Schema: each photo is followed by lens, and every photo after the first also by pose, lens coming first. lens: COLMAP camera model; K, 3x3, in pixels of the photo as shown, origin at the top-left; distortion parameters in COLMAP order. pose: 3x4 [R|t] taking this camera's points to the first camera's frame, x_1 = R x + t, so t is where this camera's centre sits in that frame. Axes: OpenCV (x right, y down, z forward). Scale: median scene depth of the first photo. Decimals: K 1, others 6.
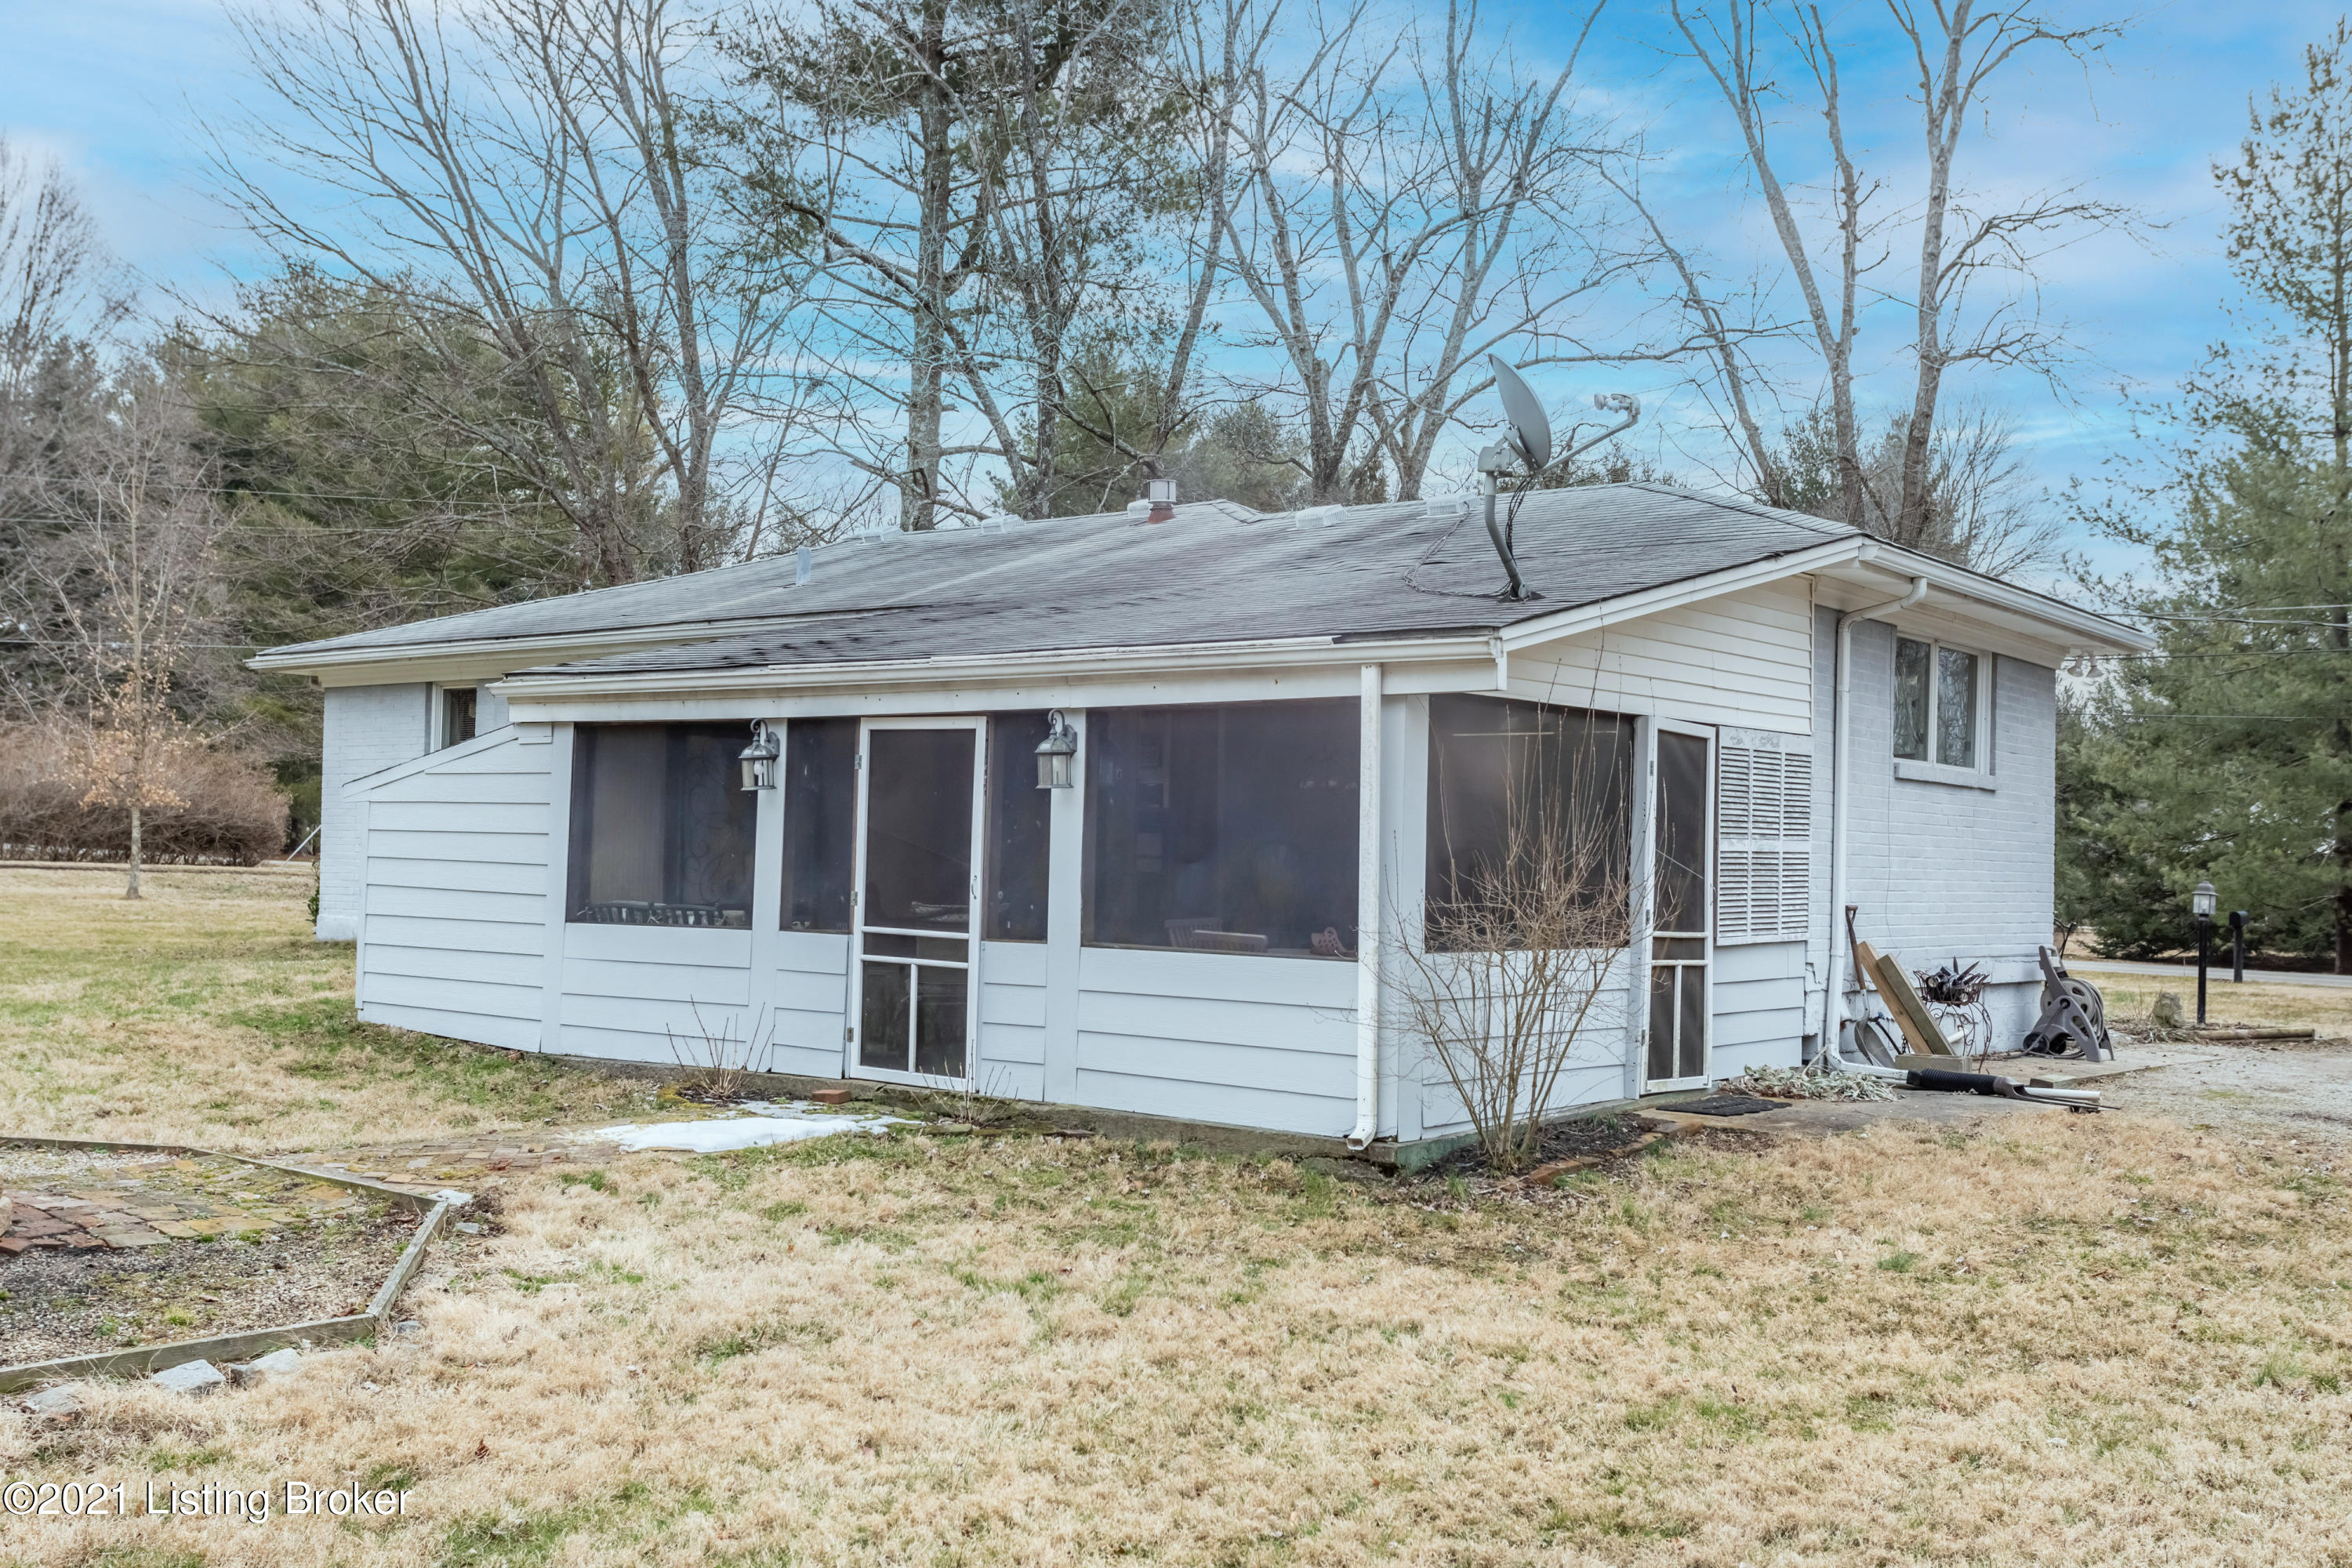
lens RADIAL K [[2312.9, 0, 1176.0], [0, 2312.9, 784.0], [0, 0, 1]] dist [0.001480, -0.000114]
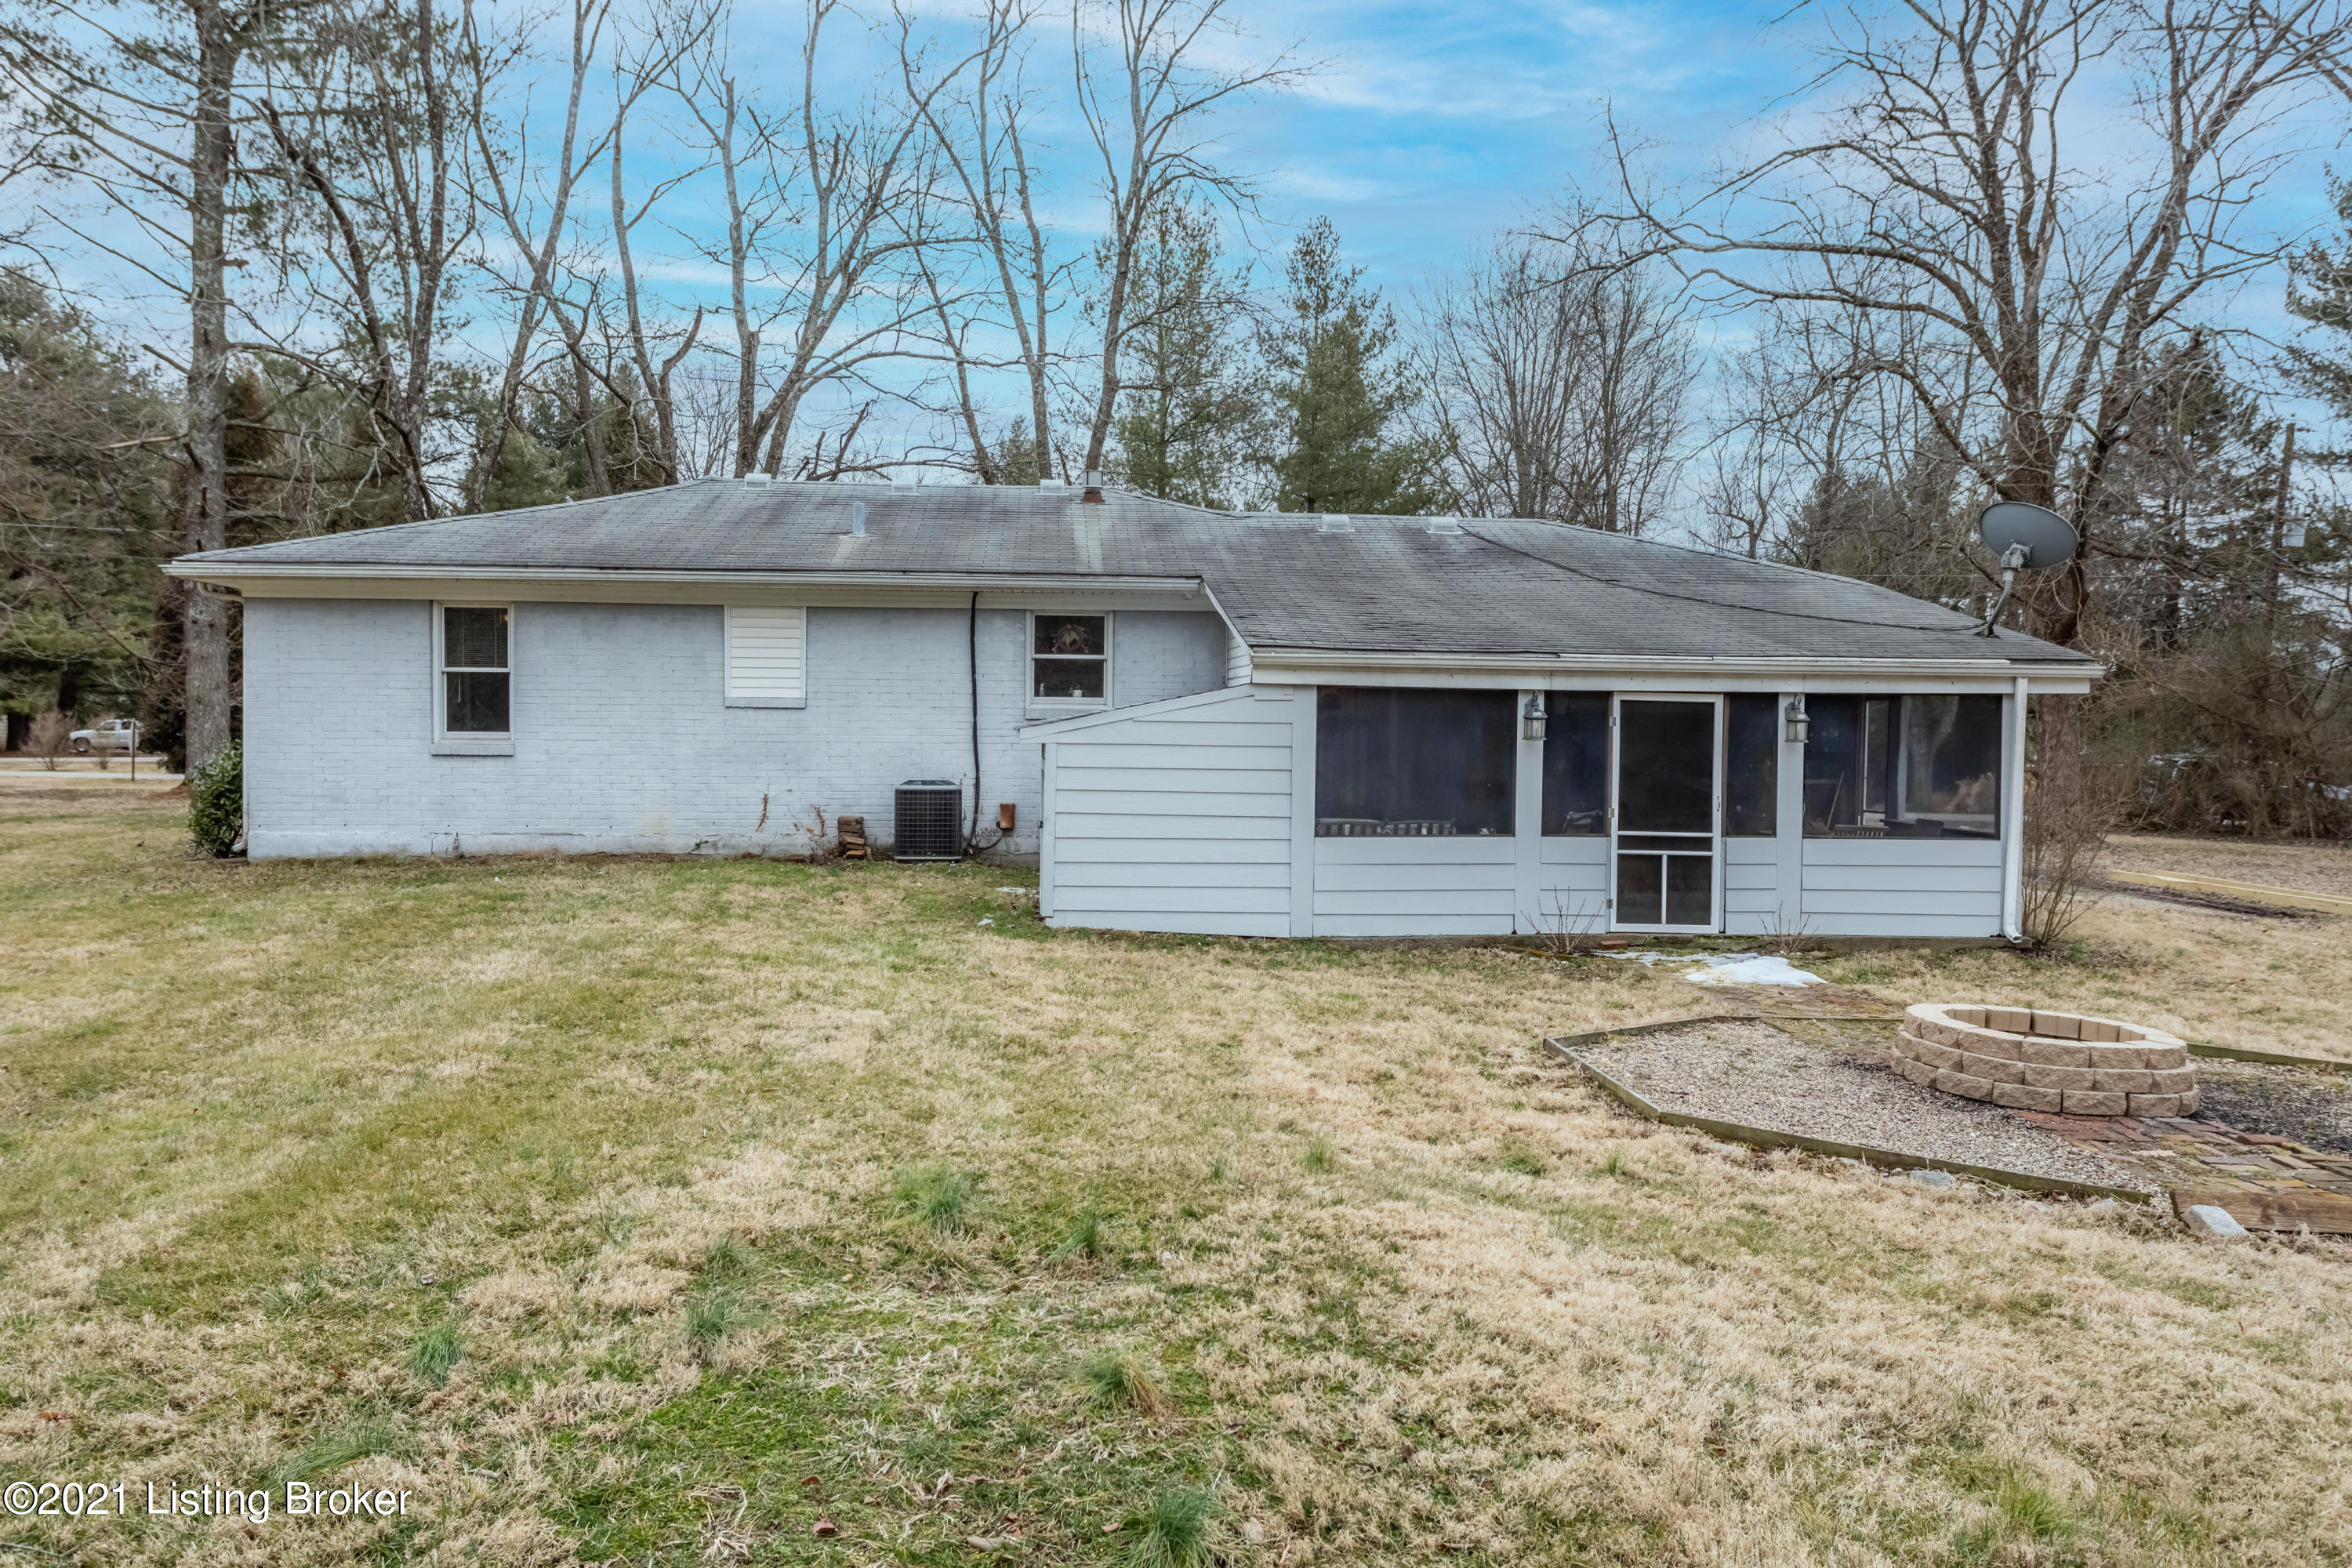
lens RADIAL K [[1821.7, 0, 1176.0], [0, 1821.7, 784.0], [0, 0, 1]] dist [0.005553, 0.000329]
pose [[0.733726, -0.036842, 0.678446, -1.142898], [-0.017848, 0.997139, 0.073450, -0.050668], [-0.679211, -0.066001, 0.730969, 0.331384]]
